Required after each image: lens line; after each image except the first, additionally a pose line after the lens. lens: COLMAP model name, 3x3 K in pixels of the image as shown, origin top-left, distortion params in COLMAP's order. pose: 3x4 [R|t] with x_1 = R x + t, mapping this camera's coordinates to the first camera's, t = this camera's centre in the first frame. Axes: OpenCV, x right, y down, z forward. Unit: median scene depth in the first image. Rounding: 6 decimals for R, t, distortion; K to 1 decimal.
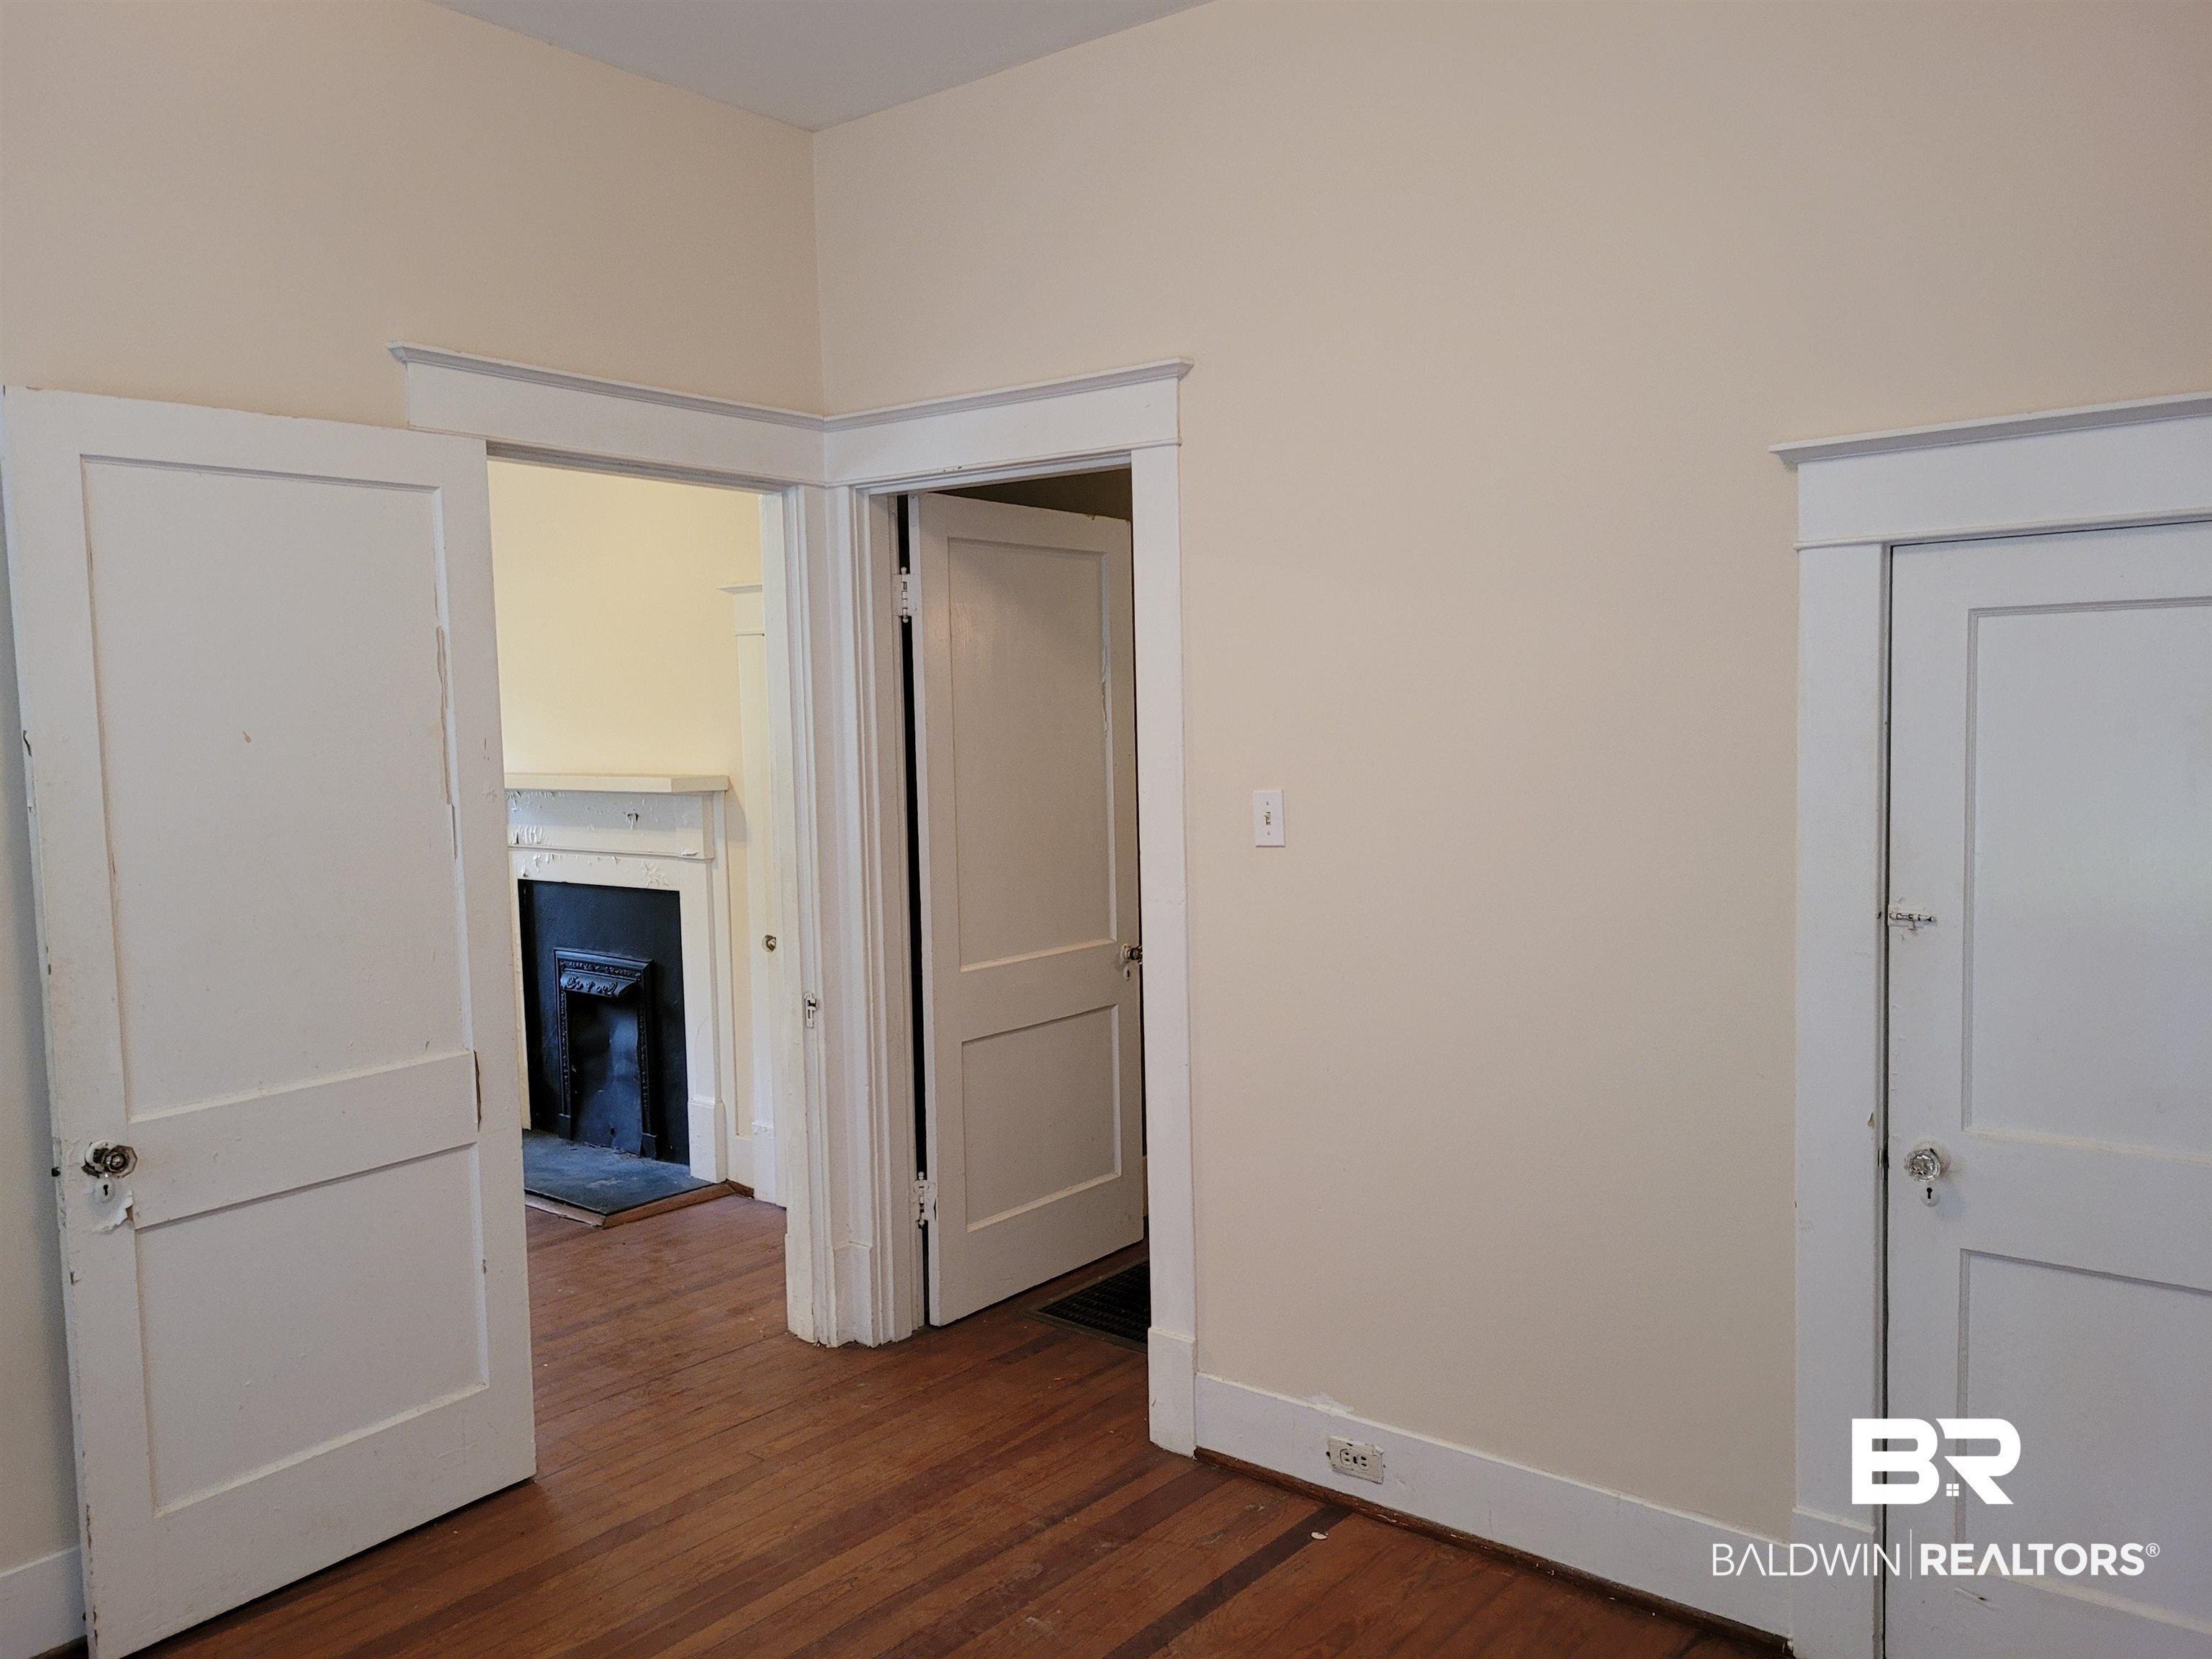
lens RADIAL K [[1670.5, 0, 1106.0], [0, 1670.5, 829.5], [0, 0, 1]] dist [0.056151, -0.049418]
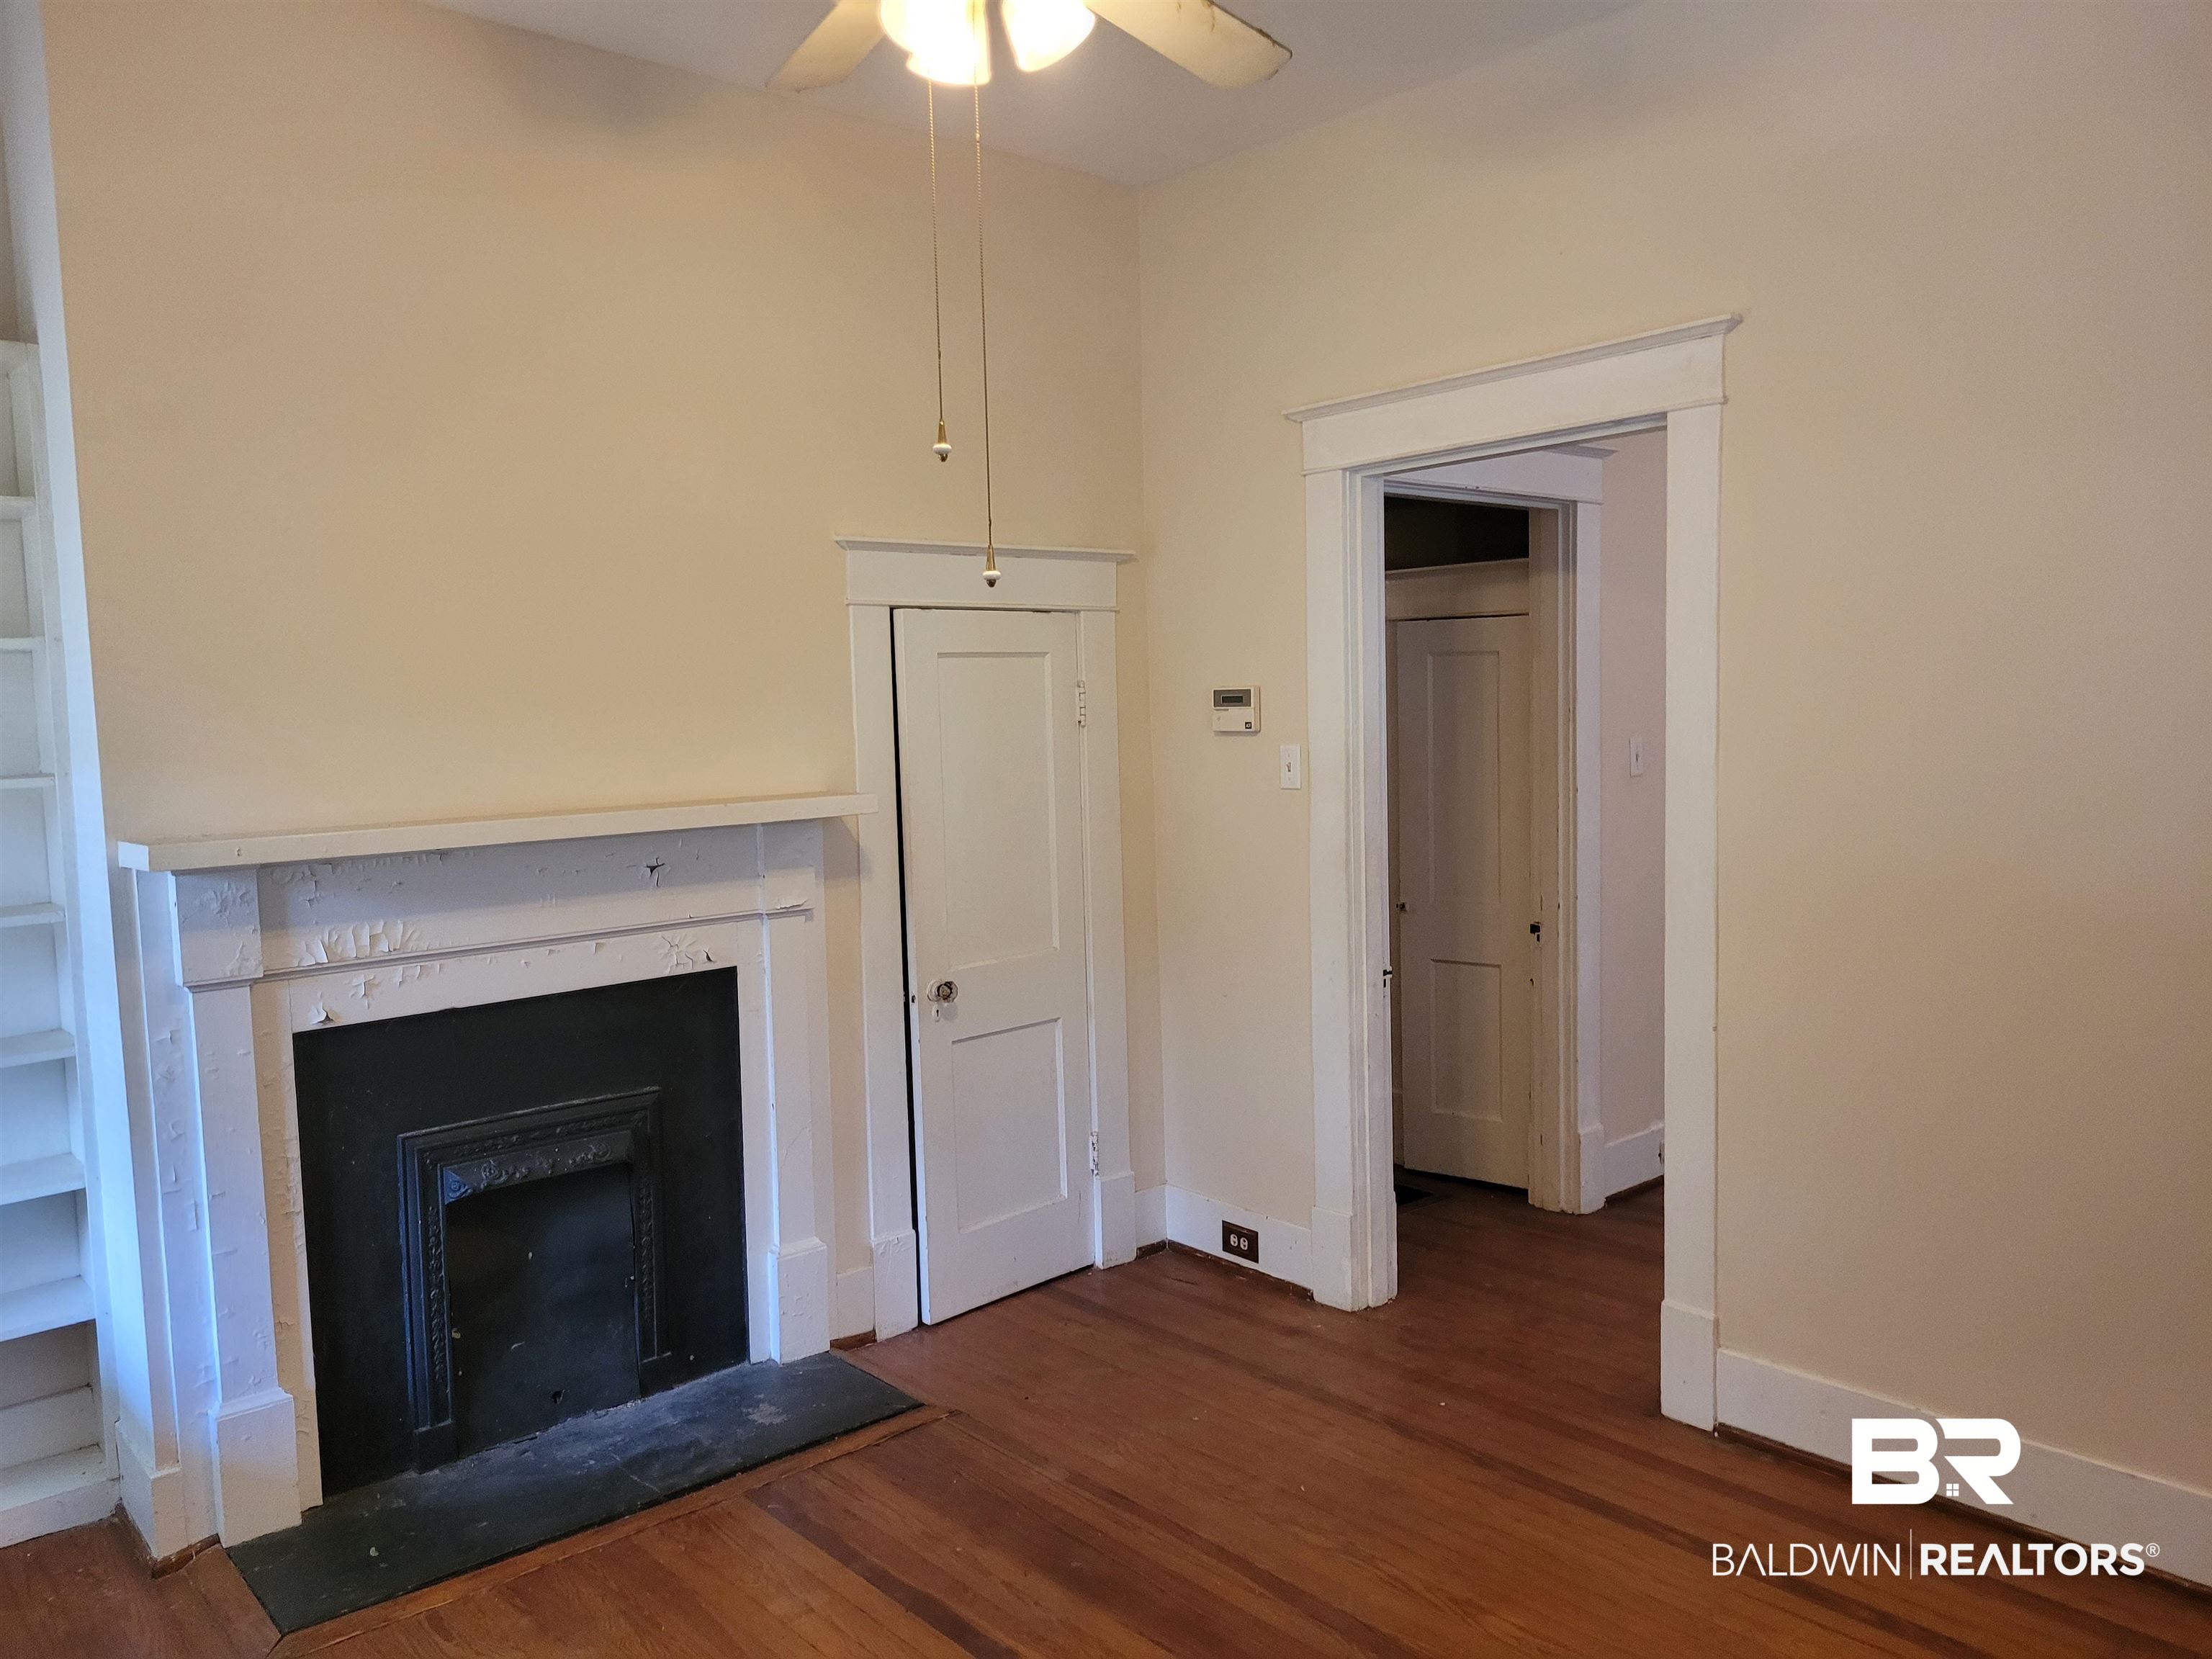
lens RADIAL K [[1670.5, 0, 1106.0], [0, 1670.5, 829.5], [0, 0, 1]] dist [0.056151, -0.049418]
pose [[0.171964, -0.059978, 0.983276, -0.864757], [0.100775, 0.993979, 0.043006, -0.032259], [-0.979935, 0.091694, 0.176973, 0.691152]]
